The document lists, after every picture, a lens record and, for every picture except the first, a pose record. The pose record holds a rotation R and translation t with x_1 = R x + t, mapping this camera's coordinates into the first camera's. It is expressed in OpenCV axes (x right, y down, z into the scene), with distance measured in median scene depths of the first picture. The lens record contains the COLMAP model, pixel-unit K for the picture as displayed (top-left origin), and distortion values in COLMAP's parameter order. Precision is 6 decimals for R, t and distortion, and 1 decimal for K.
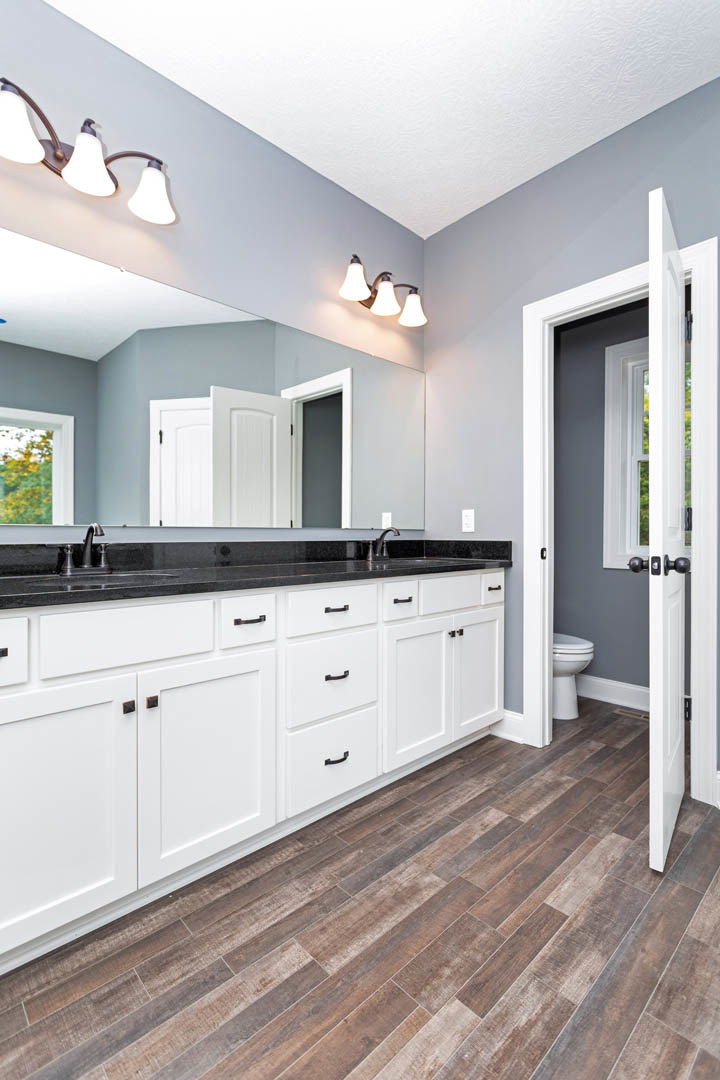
lens RADIAL K [[506.5, 0, 357.8], [0, 506.5, 536.6], [0, 0, 1]] dist [0.001331, -0.000305]
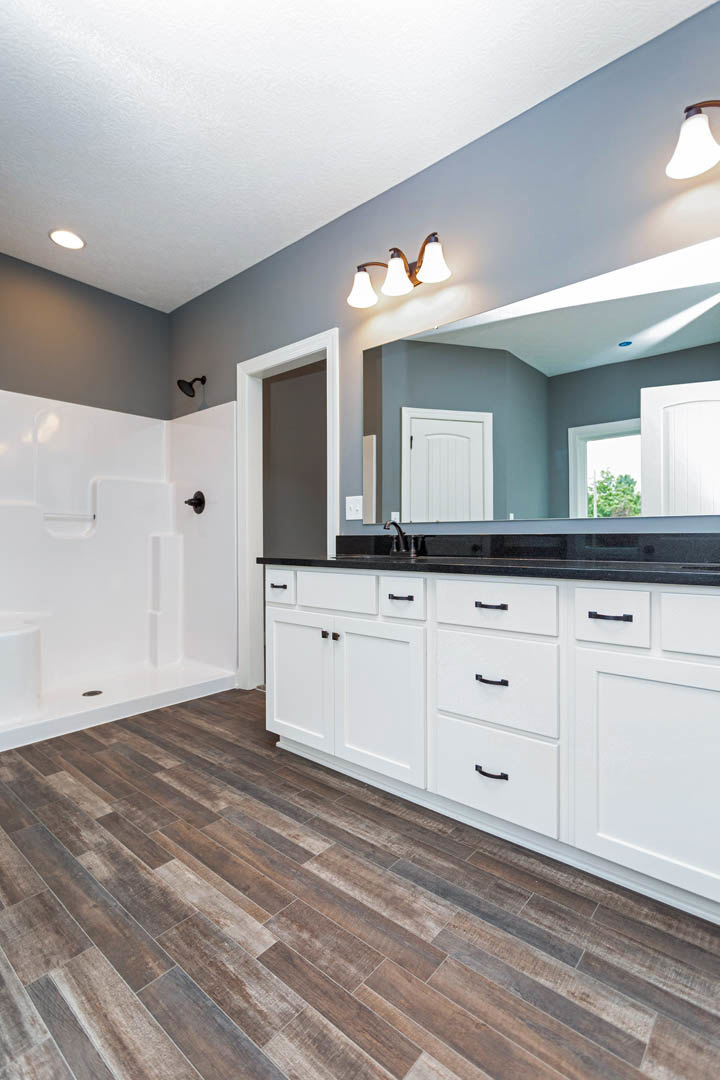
lens RADIAL K [[506.5, 0, 357.8], [0, 506.5, 536.6], [0, 0, 1]] dist [0.001331, -0.000305]
pose [[0.108134, -0.003783, -0.994129, 0.991324], [-0.004934, 0.999978, -0.004342, 0.026668], [0.994124, 0.005375, 0.108113, 0.793302]]
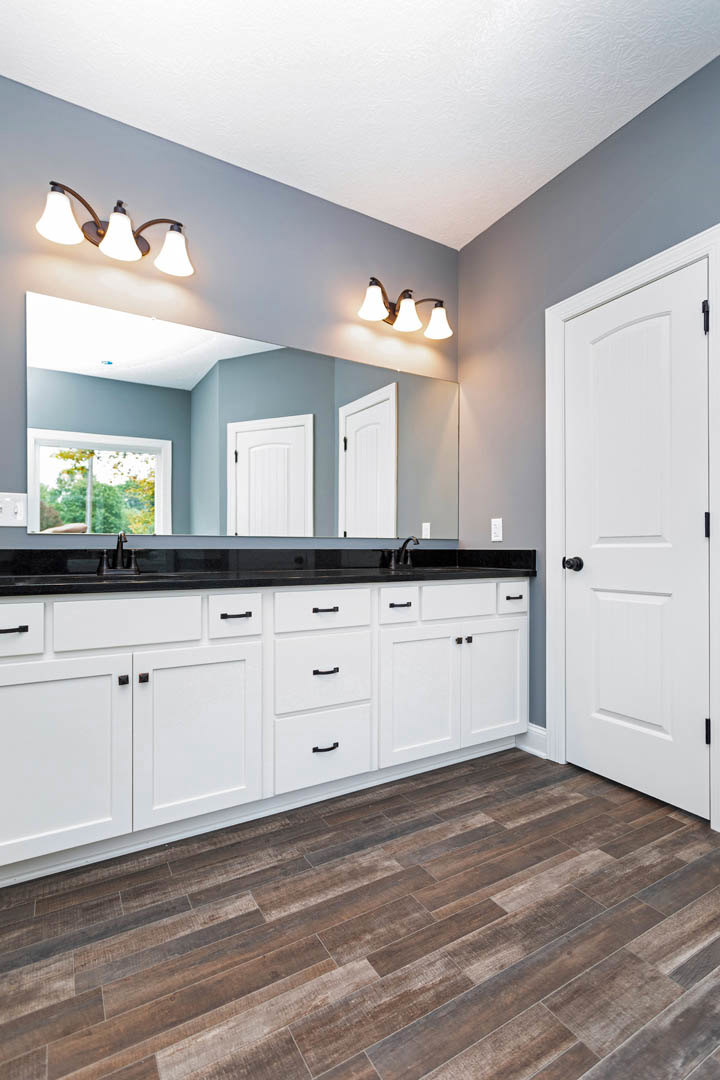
lens RADIAL K [[516.4, 0, 353.1], [0, 516.4, 546.1], [0, 0, 1]] dist [0.001756, 0.000336]
pose [[0.974099, -0.000667, -0.226121, 0.318501], [-0.001485, 0.999955, -0.009348, 0.019320], [0.226117, 0.009442, 0.974054, -0.082326]]
